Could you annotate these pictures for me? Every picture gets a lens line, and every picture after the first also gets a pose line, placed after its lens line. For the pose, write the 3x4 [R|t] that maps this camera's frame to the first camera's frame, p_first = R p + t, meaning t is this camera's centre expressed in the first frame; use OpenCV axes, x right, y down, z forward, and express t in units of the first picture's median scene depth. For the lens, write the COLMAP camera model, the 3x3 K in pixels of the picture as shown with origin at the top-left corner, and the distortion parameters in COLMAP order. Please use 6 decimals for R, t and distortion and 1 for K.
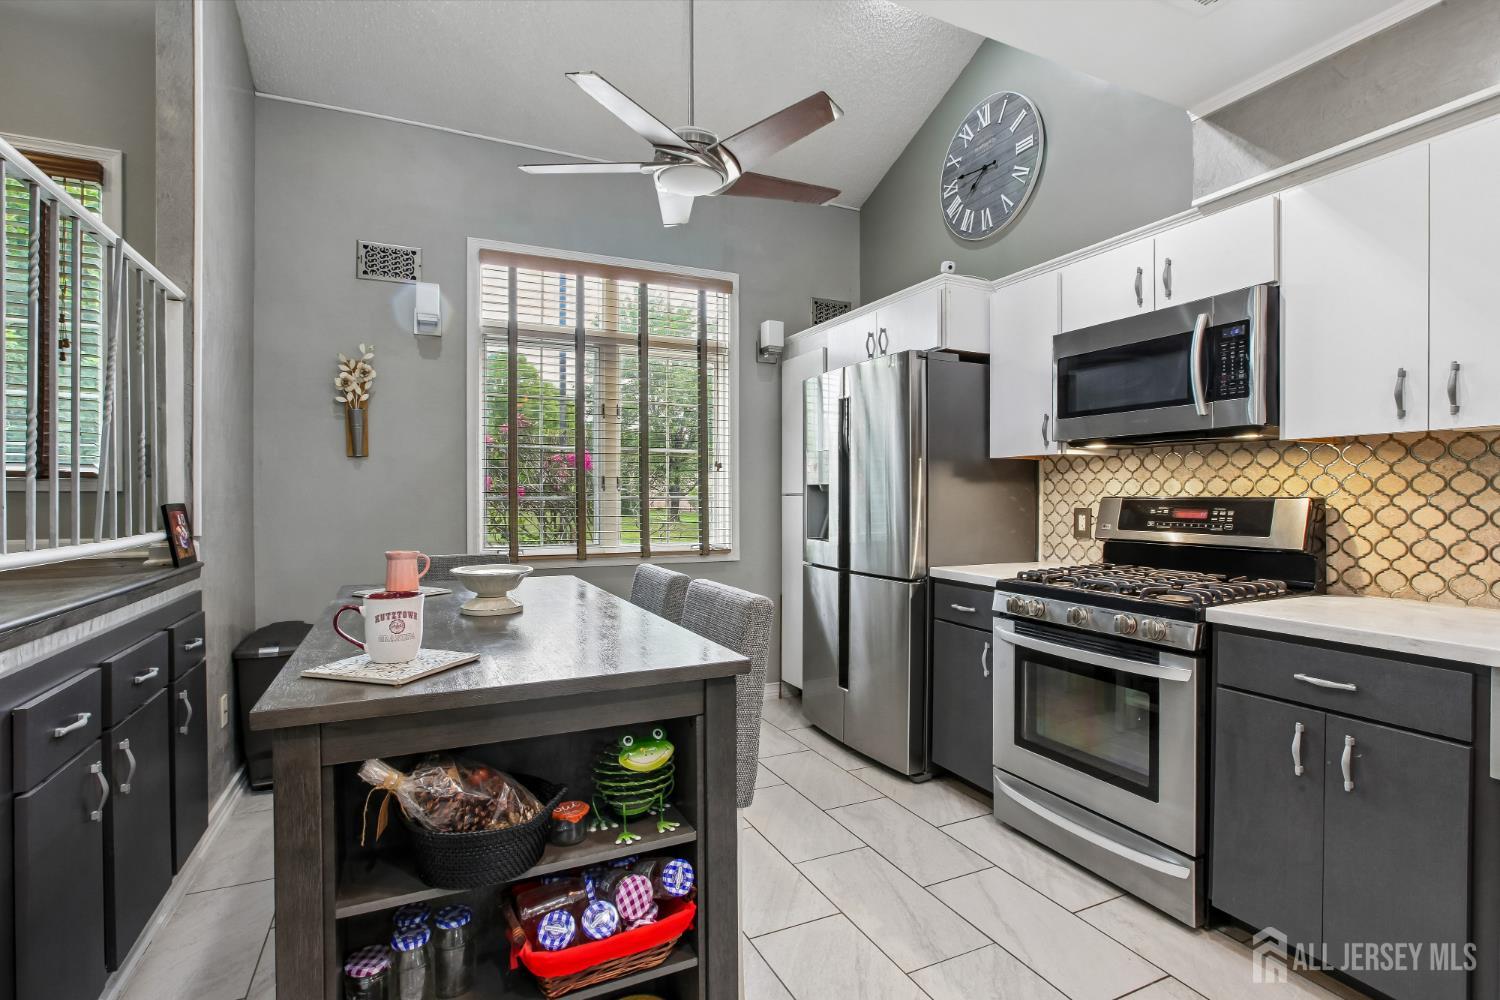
lens RADIAL K [[717.7, 0, 751.9], [0, 717.7, 492.7], [0, 0, 1]] dist [-0.029532, 0.008489]
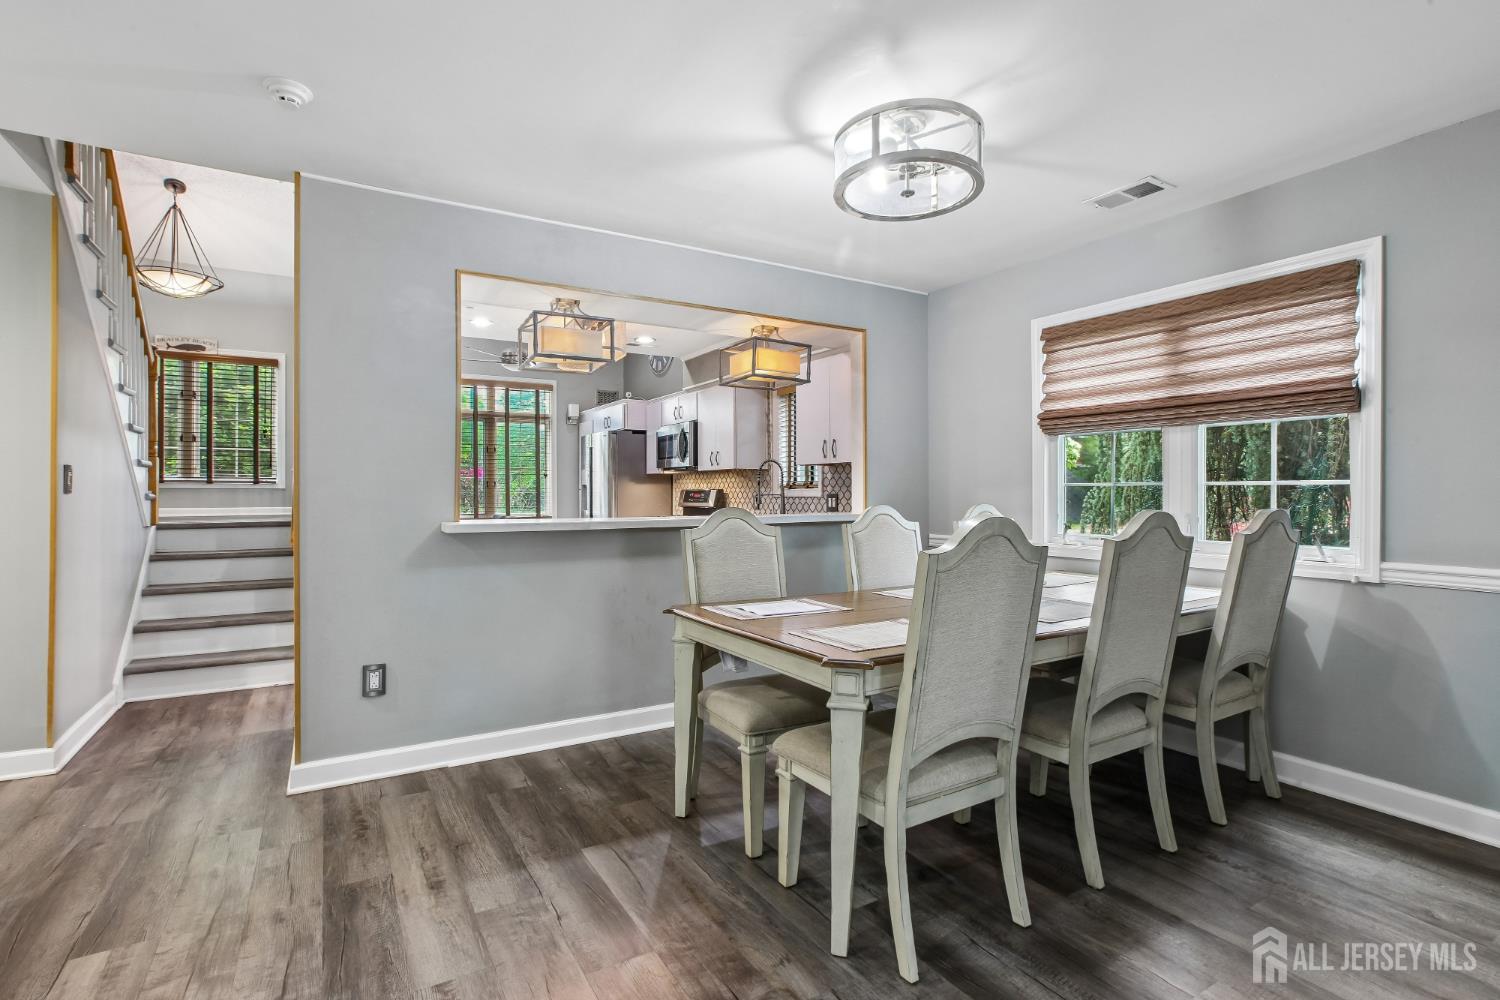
lens RADIAL K [[717.7, 0, 747.5], [0, 717.7, 495.5], [0, 0, 1]] dist [-0.029532, 0.008489]
pose [[0.995636, -0.002103, 0.093295, 0.359076], [0.001269, 0.999959, 0.009002, 0.003350], [-0.093310, -0.008845, 0.995598, -1.171968]]
